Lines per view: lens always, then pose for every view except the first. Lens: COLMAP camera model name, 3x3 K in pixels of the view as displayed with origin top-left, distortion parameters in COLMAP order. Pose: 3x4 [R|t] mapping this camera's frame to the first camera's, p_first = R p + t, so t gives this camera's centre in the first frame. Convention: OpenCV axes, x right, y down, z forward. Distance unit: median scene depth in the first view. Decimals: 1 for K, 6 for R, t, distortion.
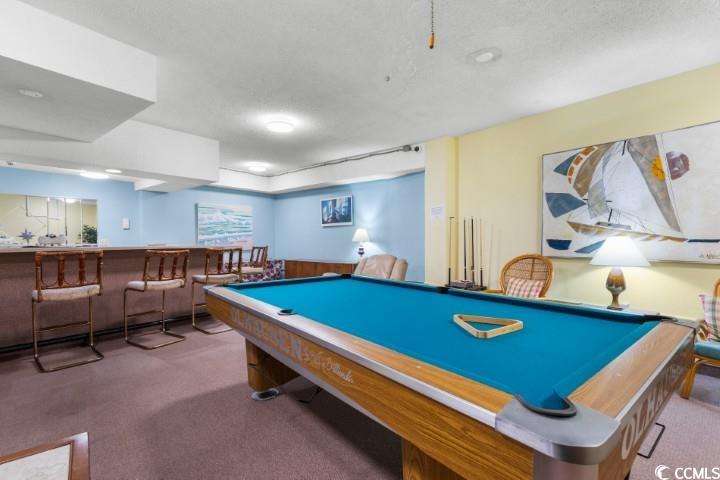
lens RADIAL K [[331.0, 0, 360.4], [0, 331.0, 240.7], [0, 0, 1]] dist [-0.001360, -0.000413]
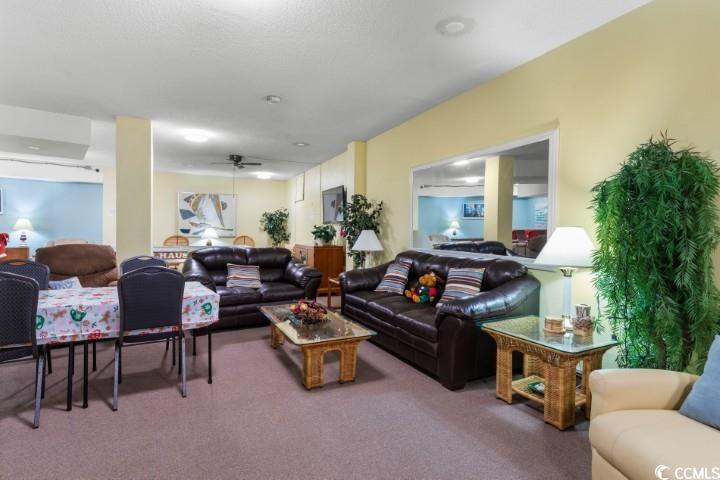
lens RADIAL K [[380.3, 0, 361.0], [0, 380.3, 238.0], [0, 0, 1]] dist [0.000142, -0.000046]
pose [[0.228915, -0.003982, 0.973438, -1.876819], [0.001469, 0.999992, 0.003745, 0.055152], [-0.973445, 0.000573, 0.228919, -0.908428]]
